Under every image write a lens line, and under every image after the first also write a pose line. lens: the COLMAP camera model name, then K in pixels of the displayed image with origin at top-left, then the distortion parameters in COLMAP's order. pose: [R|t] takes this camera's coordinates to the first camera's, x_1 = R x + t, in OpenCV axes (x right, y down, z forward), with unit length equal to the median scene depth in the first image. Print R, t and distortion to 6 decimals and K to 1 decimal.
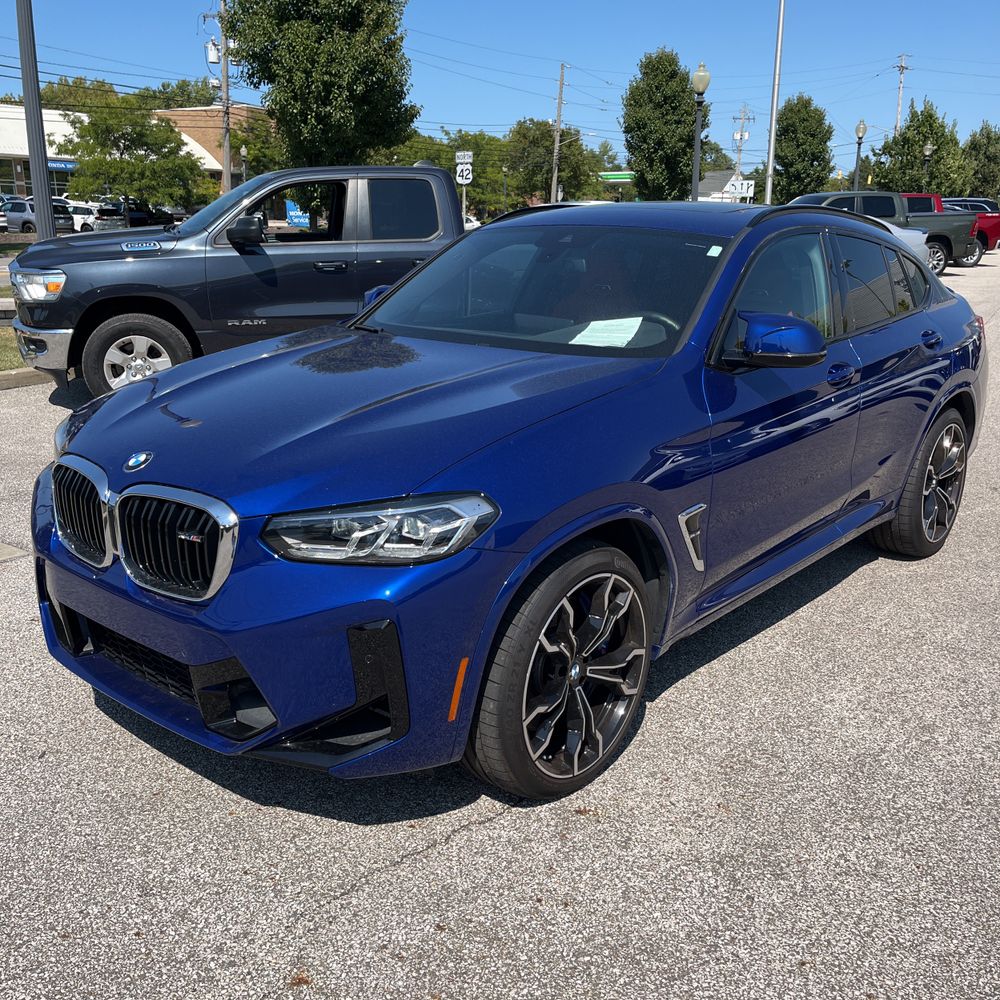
lens RADIAL K [[1020.1, 0, 495.9], [0, 1020.1, 498.2], [0, 0, 1]] dist [0.016816, 0.000000]
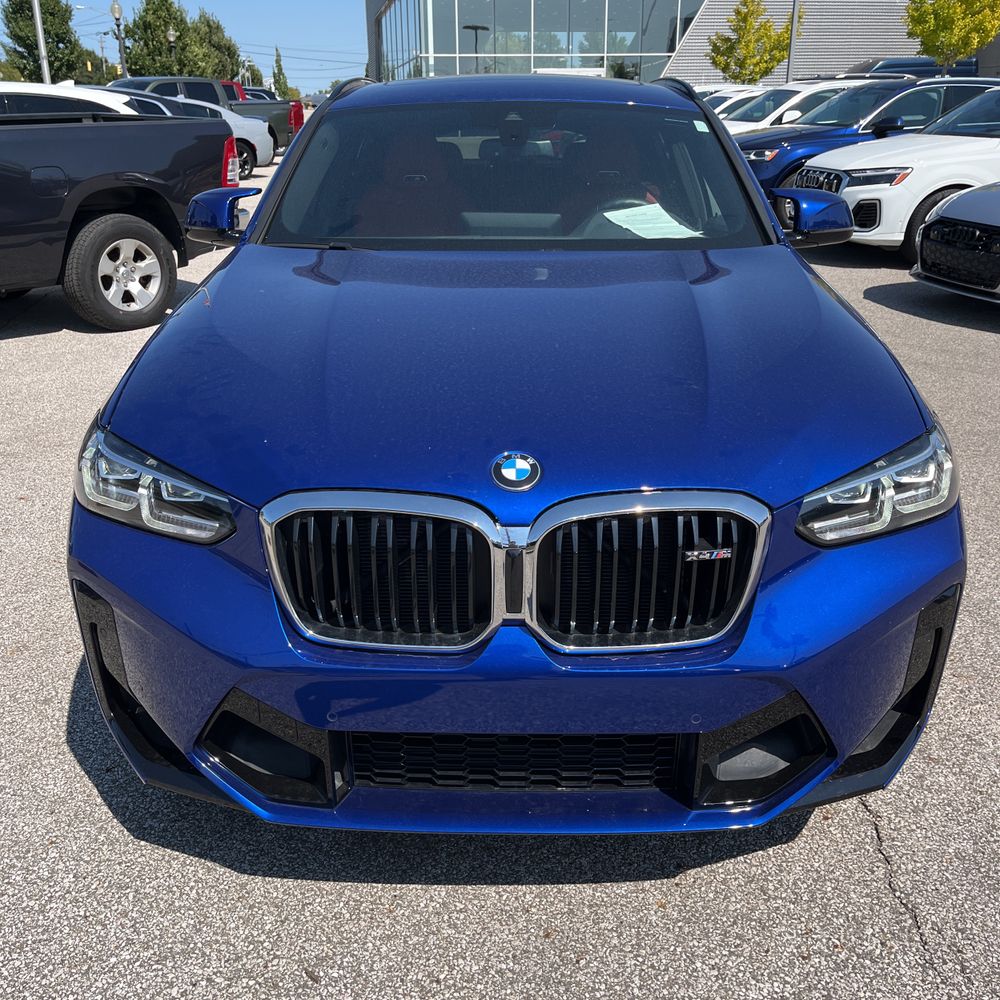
lens RADIAL K [[1020.1, 0, 497.1], [0, 1020.1, 500.1], [0, 0, 1]] dist [0.016816, 0.000000]
pose [[0.765807, -0.236981, 0.597812, -0.565408], [0.177390, 0.971401, 0.157837, -0.092032], [-0.618120, -0.014827, 0.785944, 0.382994]]
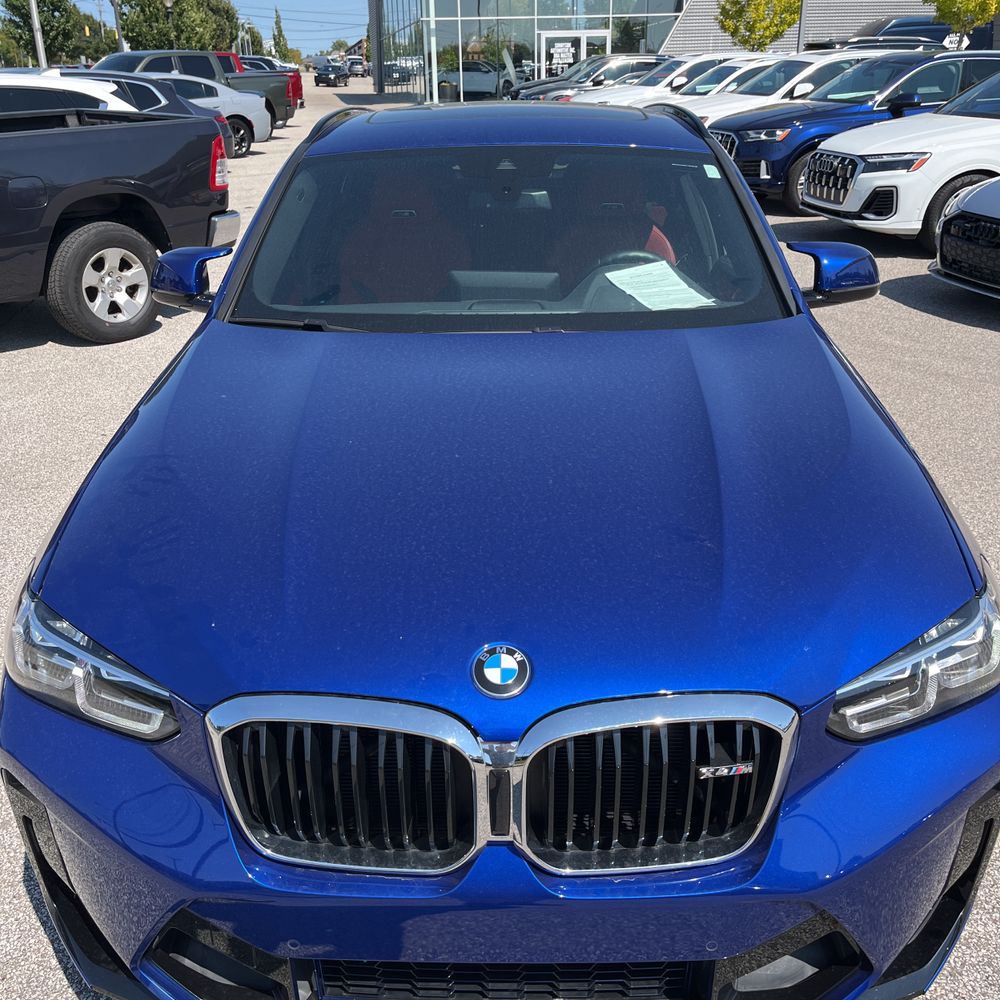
lens RADIAL K [[1020.1, 0, 494.2], [0, 1020.1, 501.9], [0, 0, 1]] dist [0.016816, 0.000000]
pose [[0.769633, -0.265206, 0.580802, -0.491669], [0.188068, 0.963460, 0.190722, -0.173758], [-0.610160, -0.037556, 0.791387, 0.432808]]
